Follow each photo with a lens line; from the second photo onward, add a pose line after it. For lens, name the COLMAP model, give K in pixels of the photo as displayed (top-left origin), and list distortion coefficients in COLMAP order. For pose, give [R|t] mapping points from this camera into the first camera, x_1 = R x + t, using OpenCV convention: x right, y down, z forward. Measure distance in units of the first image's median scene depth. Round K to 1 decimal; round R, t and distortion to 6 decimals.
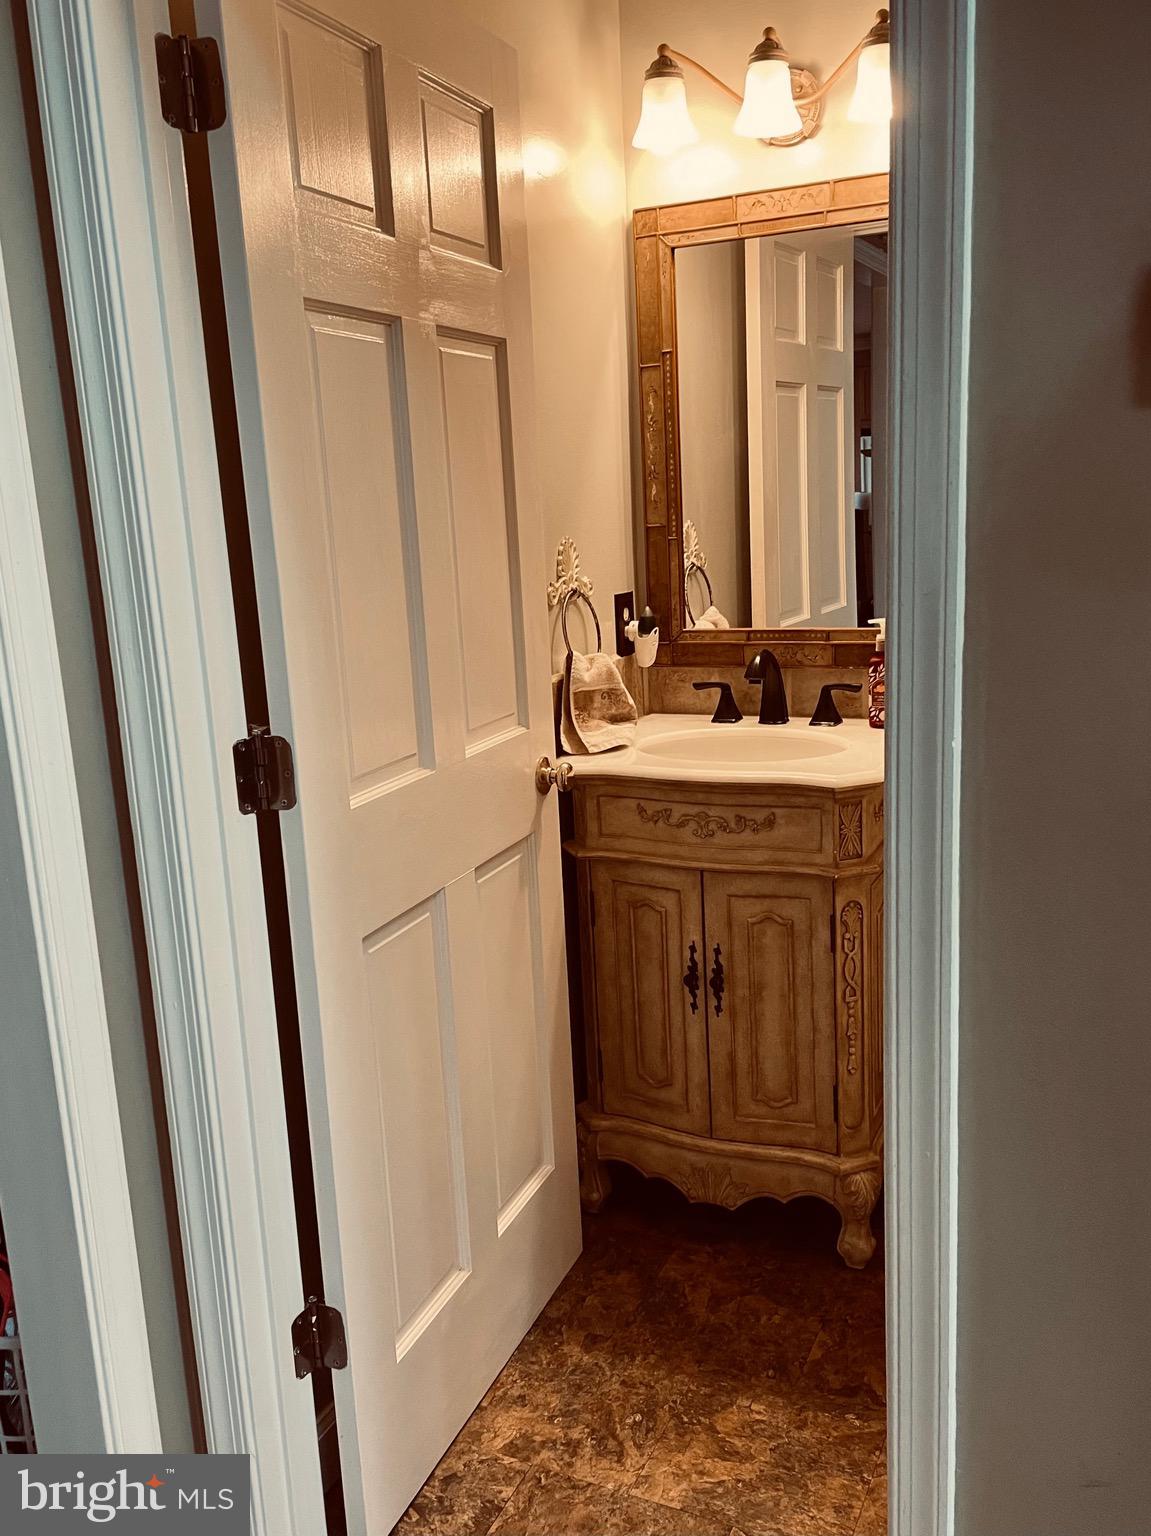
lens RADIAL K [[1286.2, 0, 492.4], [0, 1286.2, 787.4], [0, 0, 1]] dist [0.095275, -0.132843]
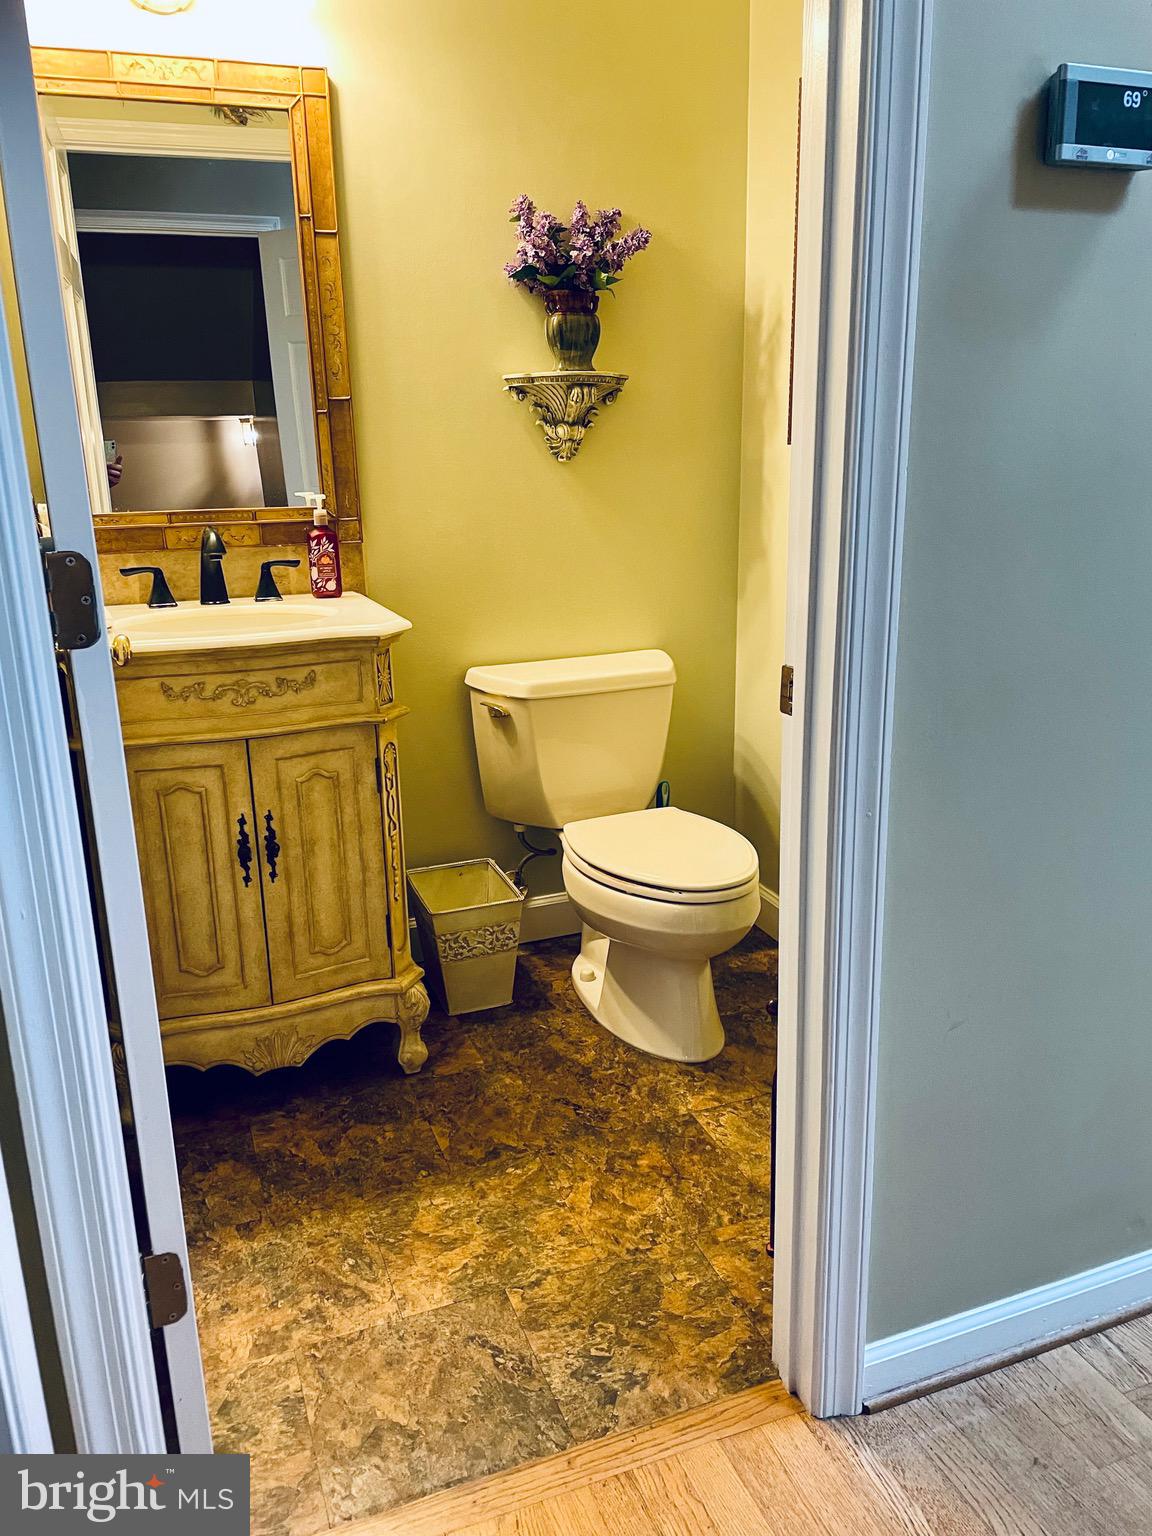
lens RADIAL K [[1166.7, 0, 576.0], [0, 1166.7, 768.0], [0, 0, 1]] dist [0.082095, -0.108824]
pose [[0.683231, -0.160346, 0.712379, -0.310754], [0.142630, 0.986105, 0.085163, 0.045335], [-0.716137, 0.043420, 0.696608, 0.190499]]
